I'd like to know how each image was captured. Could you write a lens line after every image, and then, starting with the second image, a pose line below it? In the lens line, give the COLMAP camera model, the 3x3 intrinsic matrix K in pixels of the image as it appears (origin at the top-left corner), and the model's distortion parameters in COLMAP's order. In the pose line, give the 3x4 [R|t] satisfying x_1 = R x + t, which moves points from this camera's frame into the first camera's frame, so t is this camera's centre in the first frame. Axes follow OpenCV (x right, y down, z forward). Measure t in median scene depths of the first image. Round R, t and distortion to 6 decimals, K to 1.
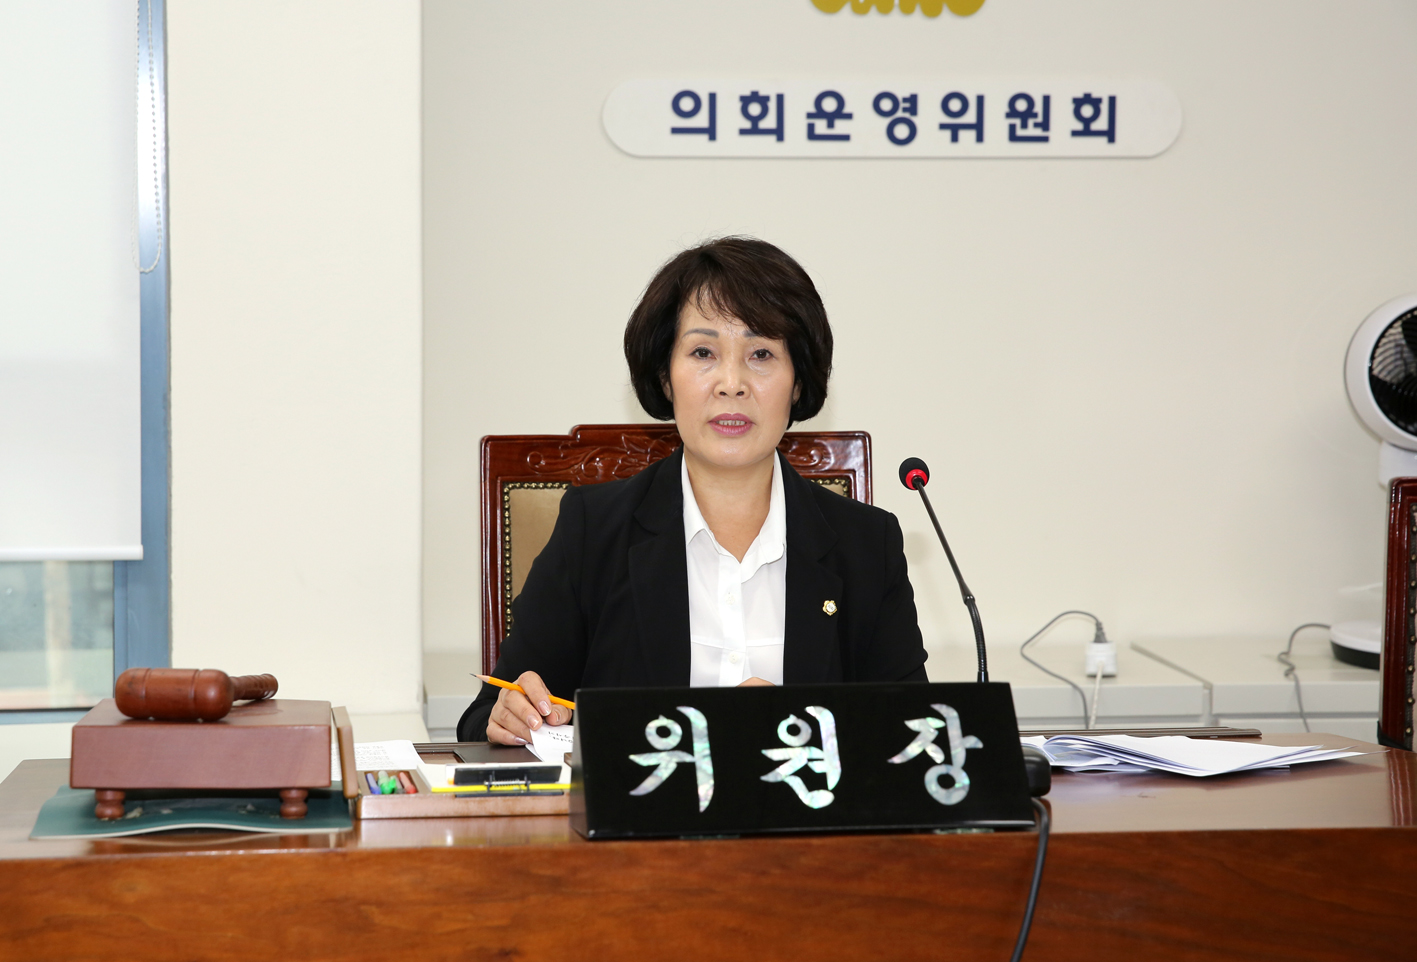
lens RADIAL K [[2630.4, 0, 708.5], [0, 2630.4, 481.5], [0, 0, 1]] dist [-0.052182, 0.000000]
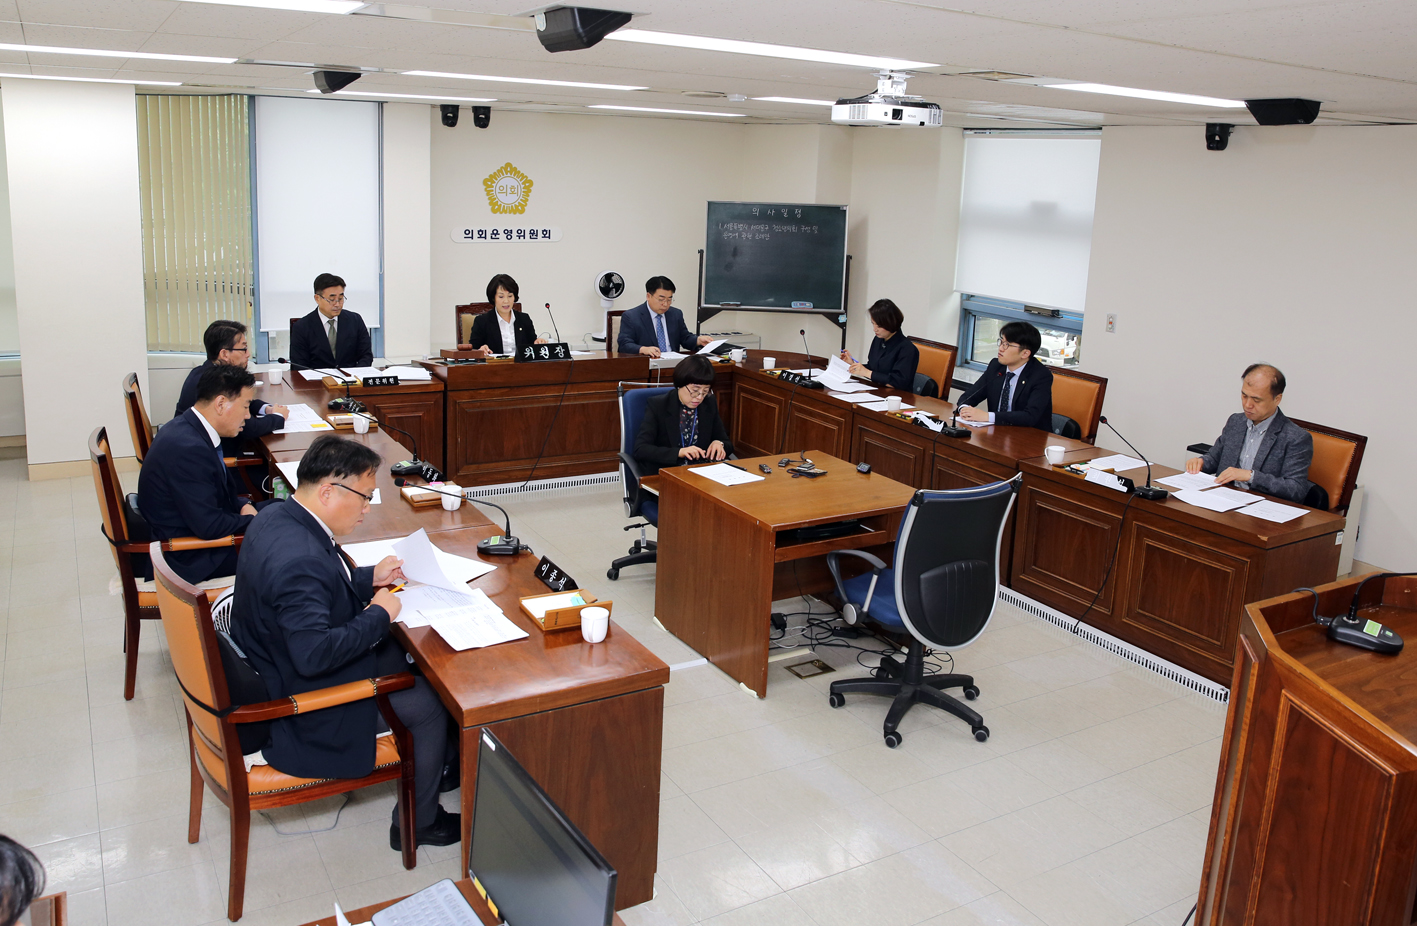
lens RADIAL K [[1240.3, 0, 708.7], [0, 1240.3, 459.0], [0, 0, 1]] dist [-0.005836, -0.001020]
pose [[0.938018, -0.054492, 0.342276, -0.527652], [-0.000619, 0.987298, 0.158878, -0.118544], [-0.346586, -0.149243, 0.926070, -1.825599]]
